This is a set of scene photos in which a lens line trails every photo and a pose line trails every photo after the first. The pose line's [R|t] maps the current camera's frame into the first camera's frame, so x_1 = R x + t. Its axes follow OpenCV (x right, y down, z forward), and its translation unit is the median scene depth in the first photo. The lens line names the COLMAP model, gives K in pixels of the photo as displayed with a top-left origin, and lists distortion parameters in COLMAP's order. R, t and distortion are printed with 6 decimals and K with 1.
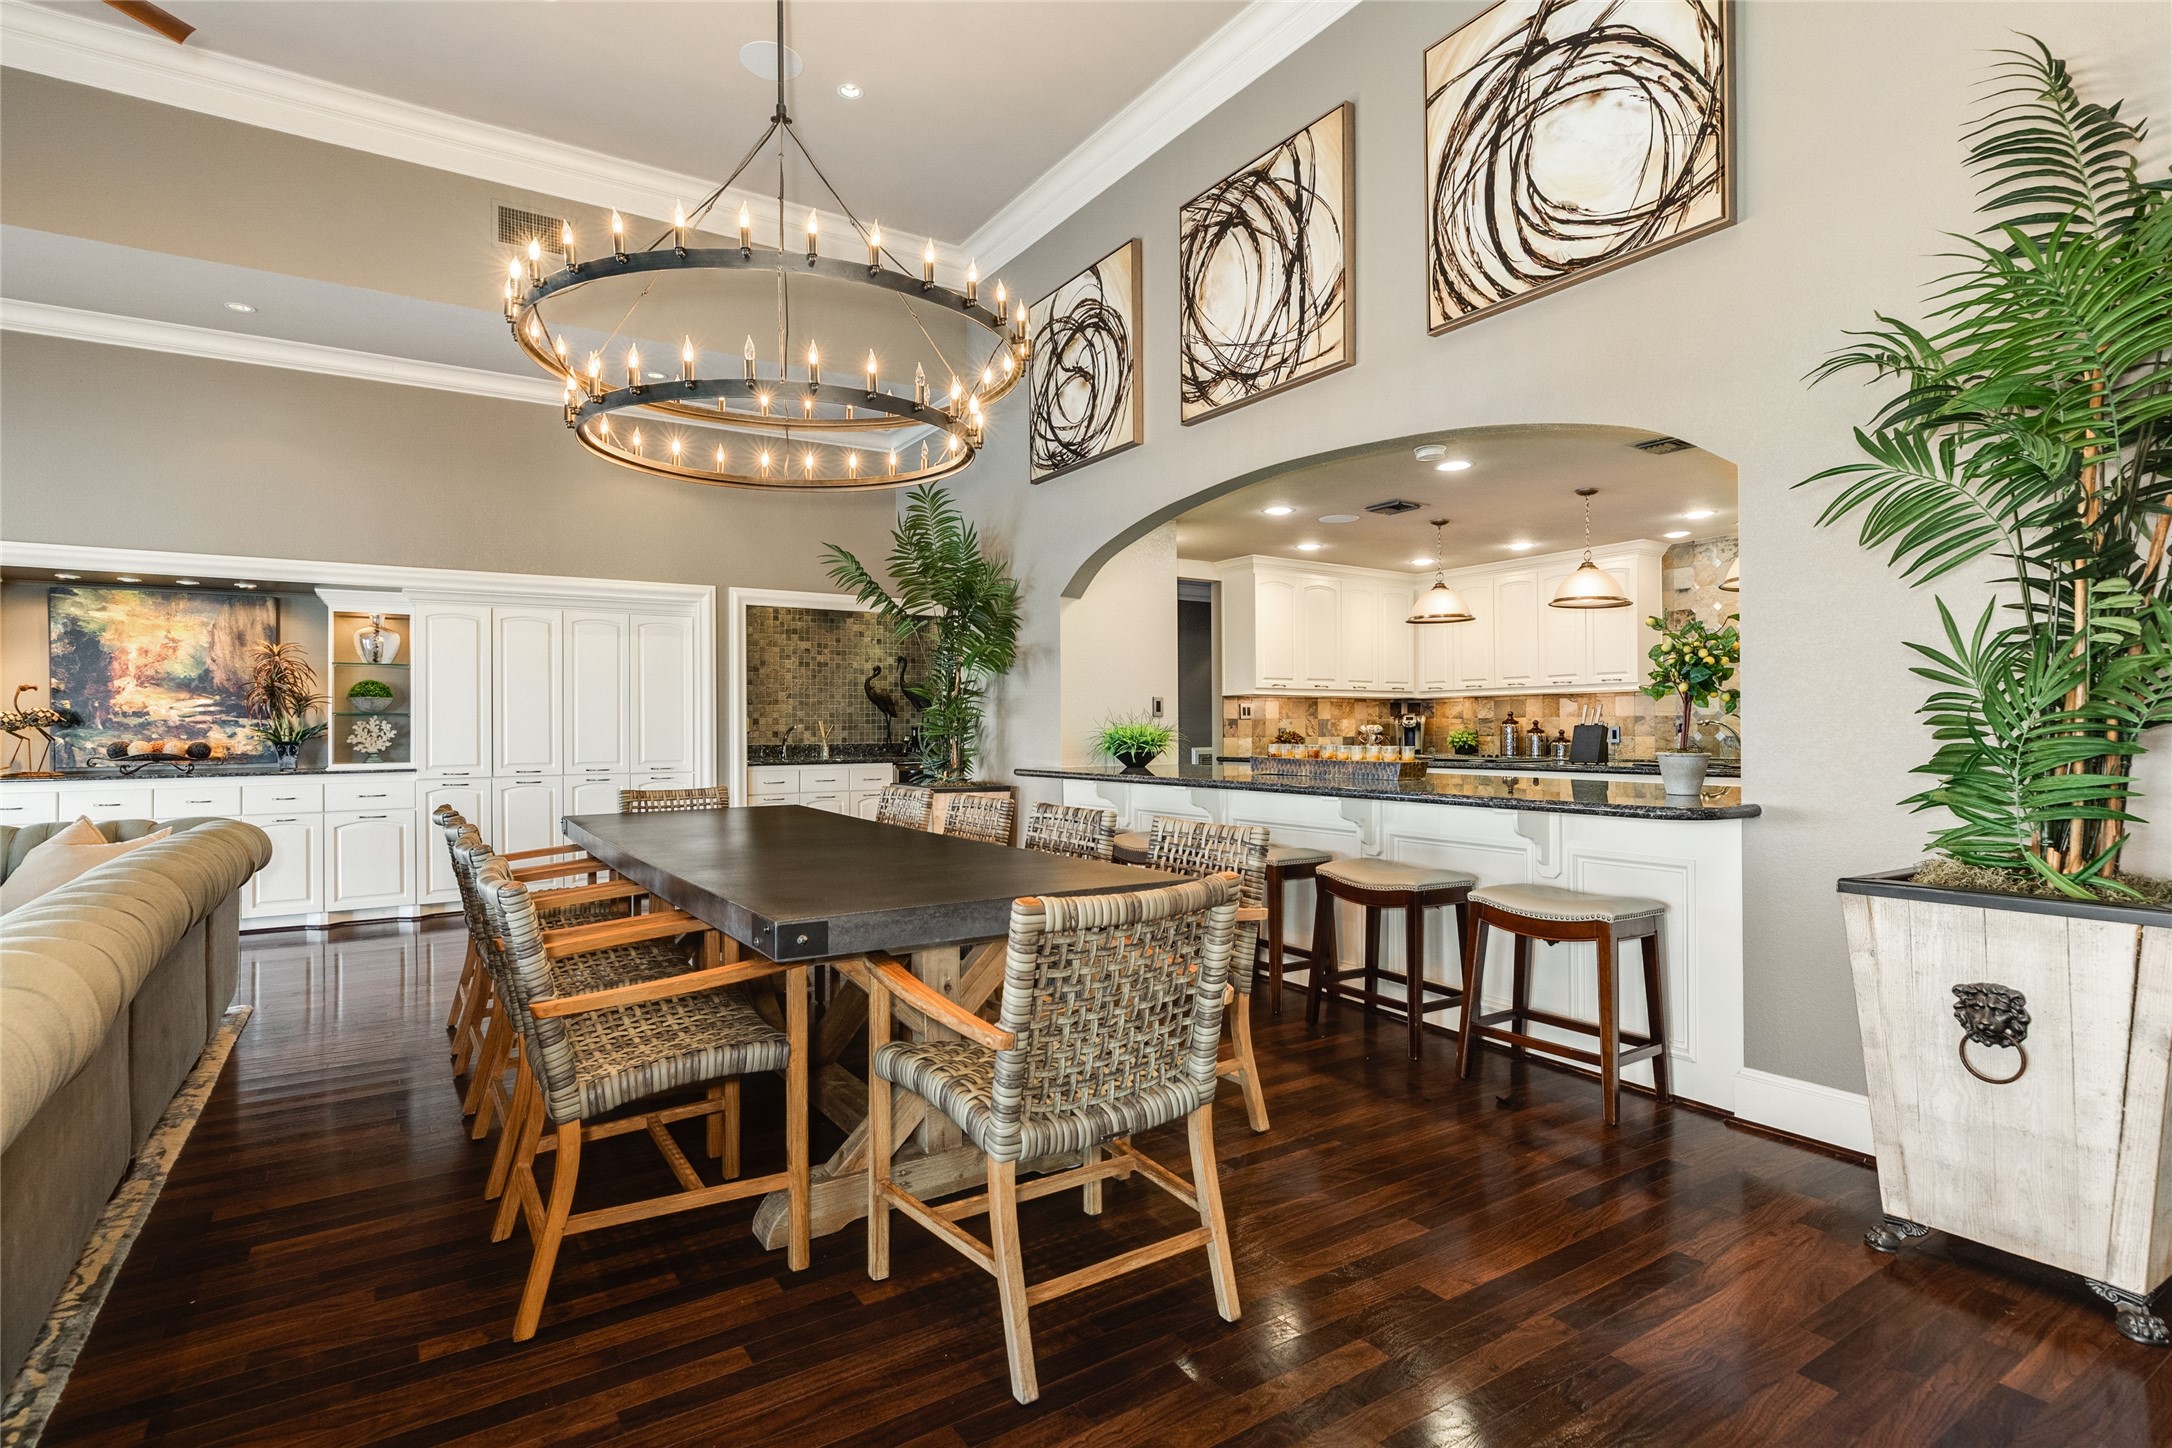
lens RADIAL K [[1067.9, 0, 1086.0], [0, 1067.9, 724.0], [0, 0, 1]] dist [-0.005250, 0.000106]
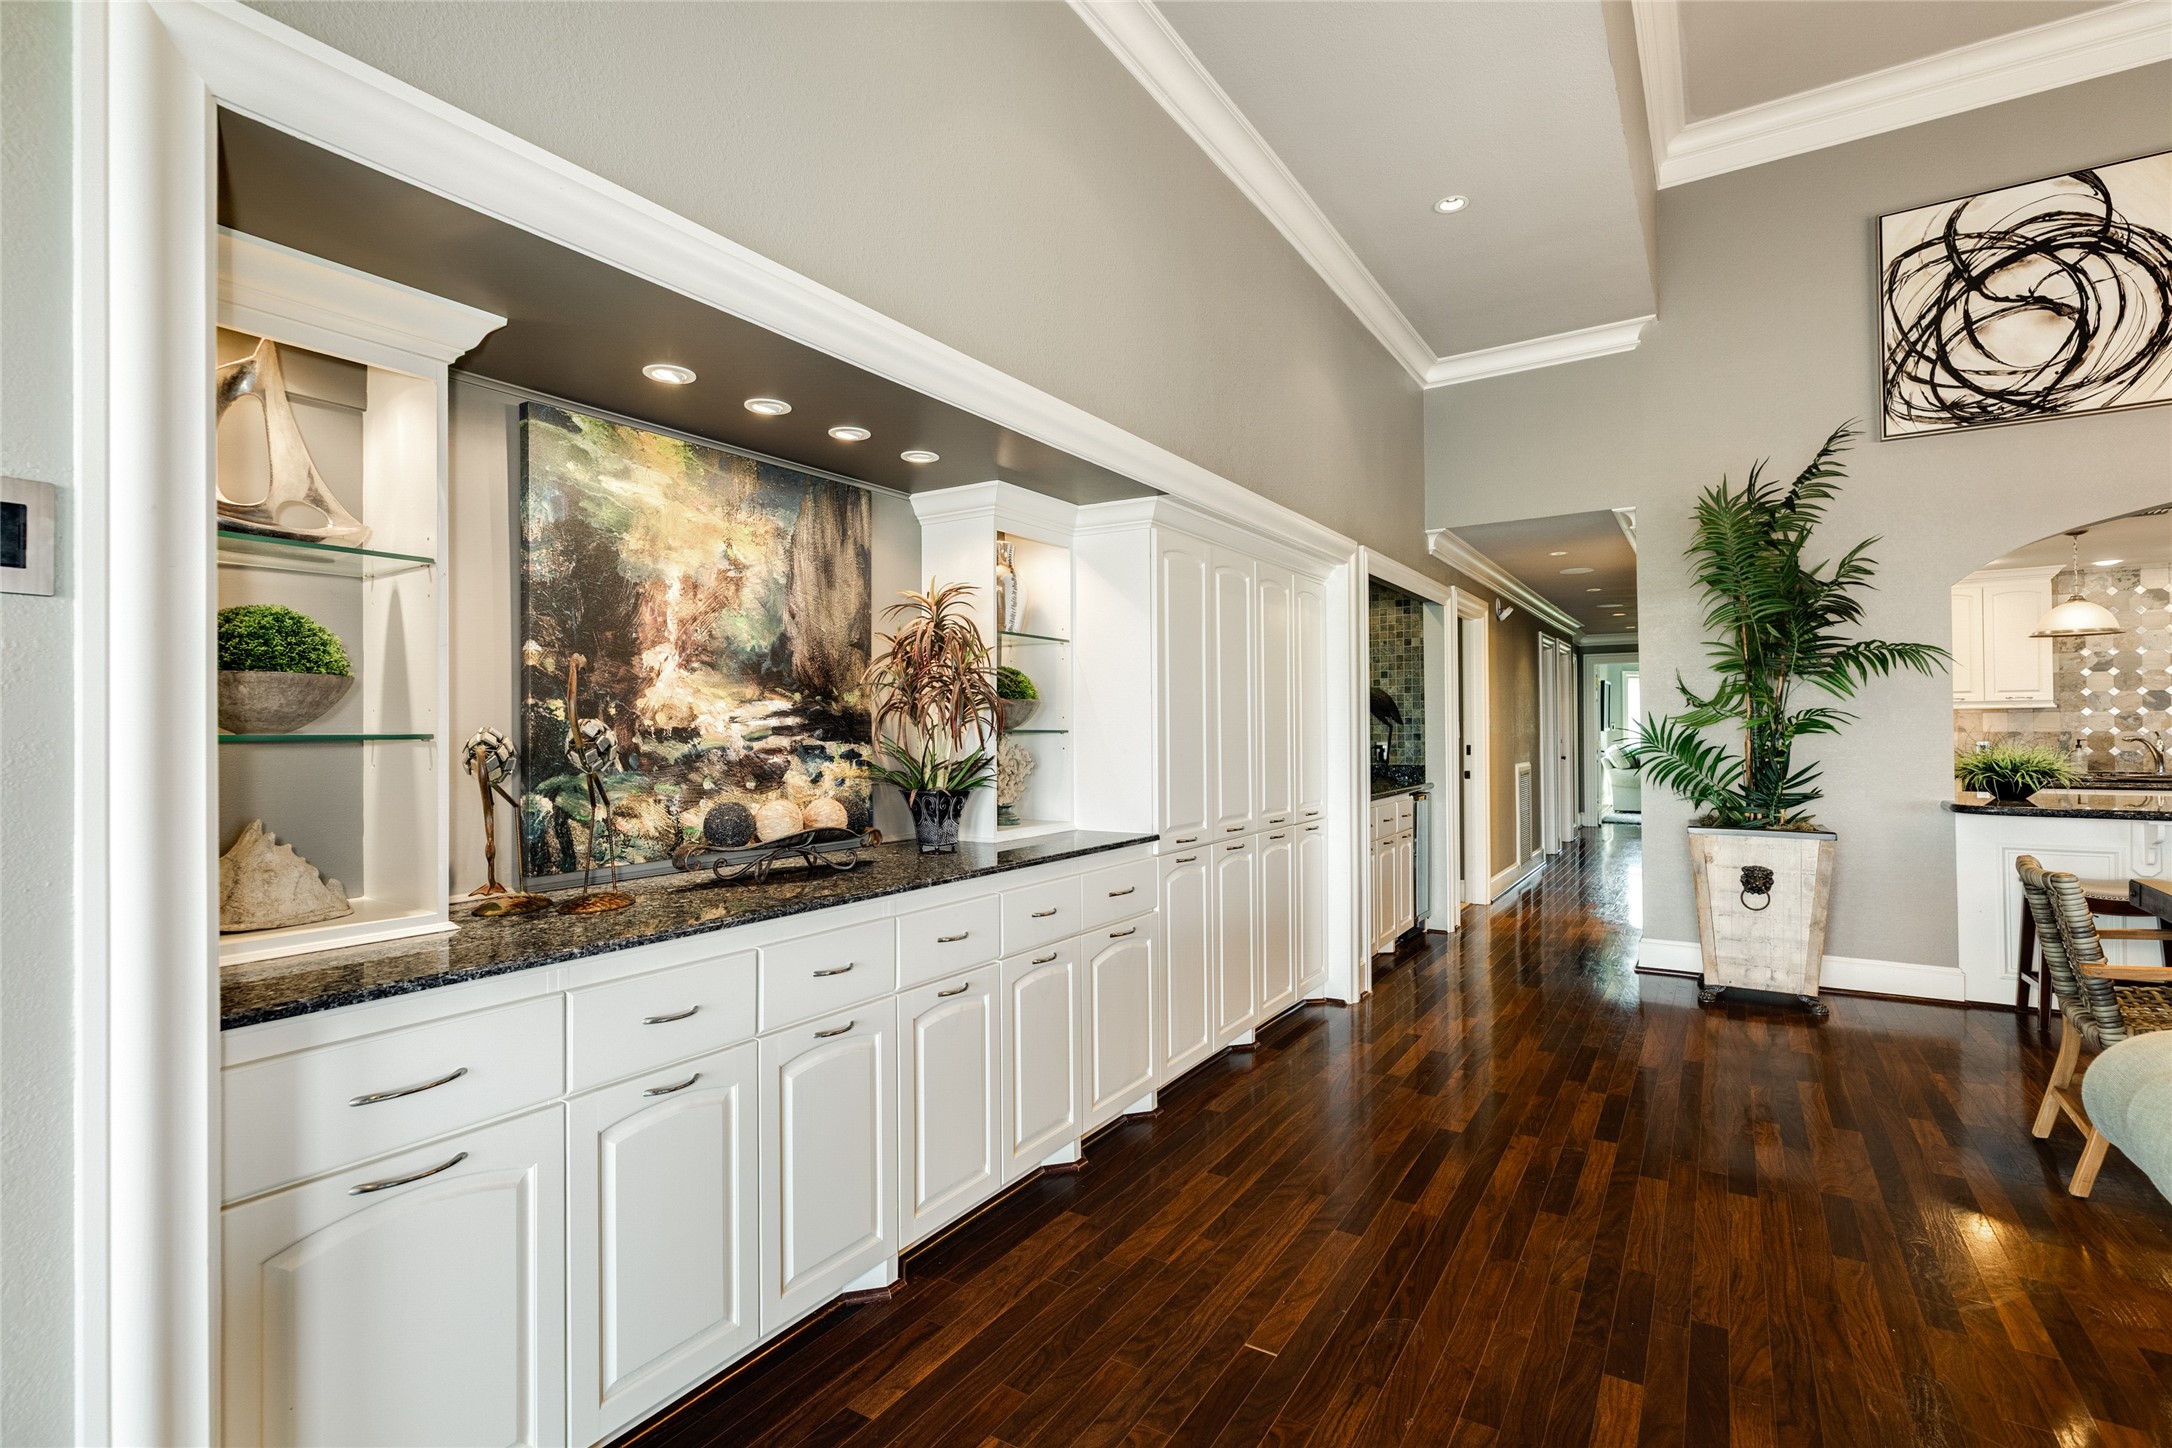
lens RADIAL K [[1004.8, 0, 1083.0], [0, 1004.8, 719.7], [0, 0, 1]] dist [-0.001367, 0.000264]
pose [[0.915686, 0.005098, 0.401862, -0.917509], [-0.002025, 0.999965, -0.008073, -0.012240], [-0.401890, 0.006578, 0.915664, 0.581222]]
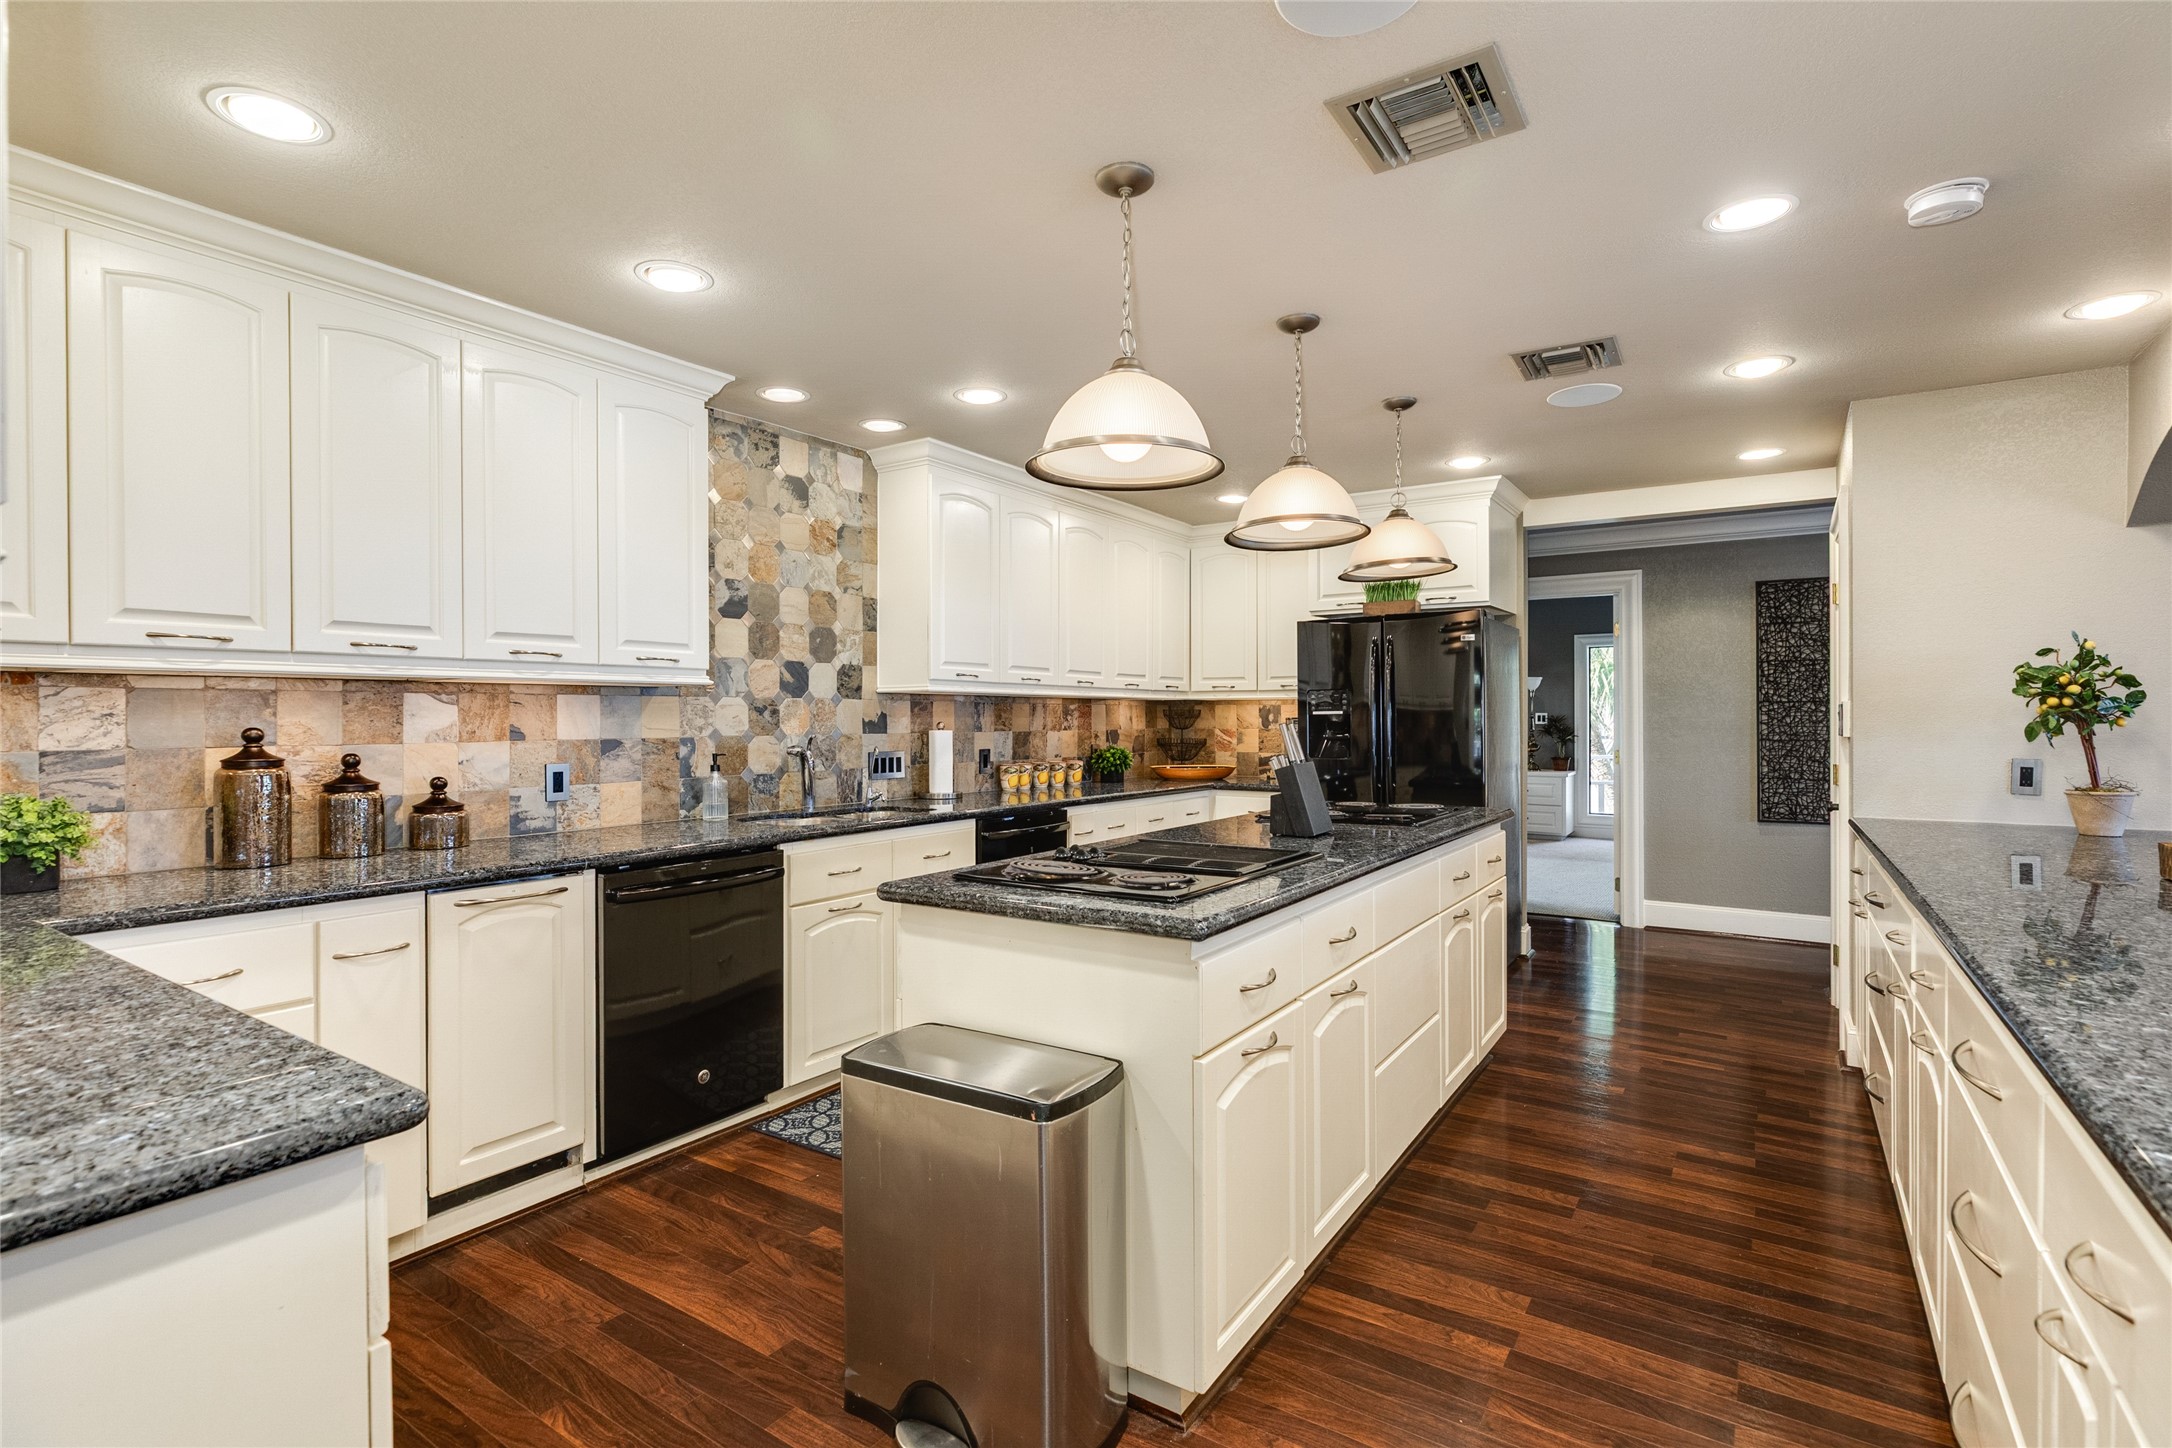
lens RADIAL K [[1004.8, 0, 1083.0], [0, 1004.8, 719.7], [0, 0, 1]] dist [-0.001367, 0.000264]
pose [[-0.378920, 0.008248, 0.925393, 0.047821], [0.002404, 0.999966, -0.007929, -0.015349], [-0.925426, -0.000779, -0.378927, 1.232838]]
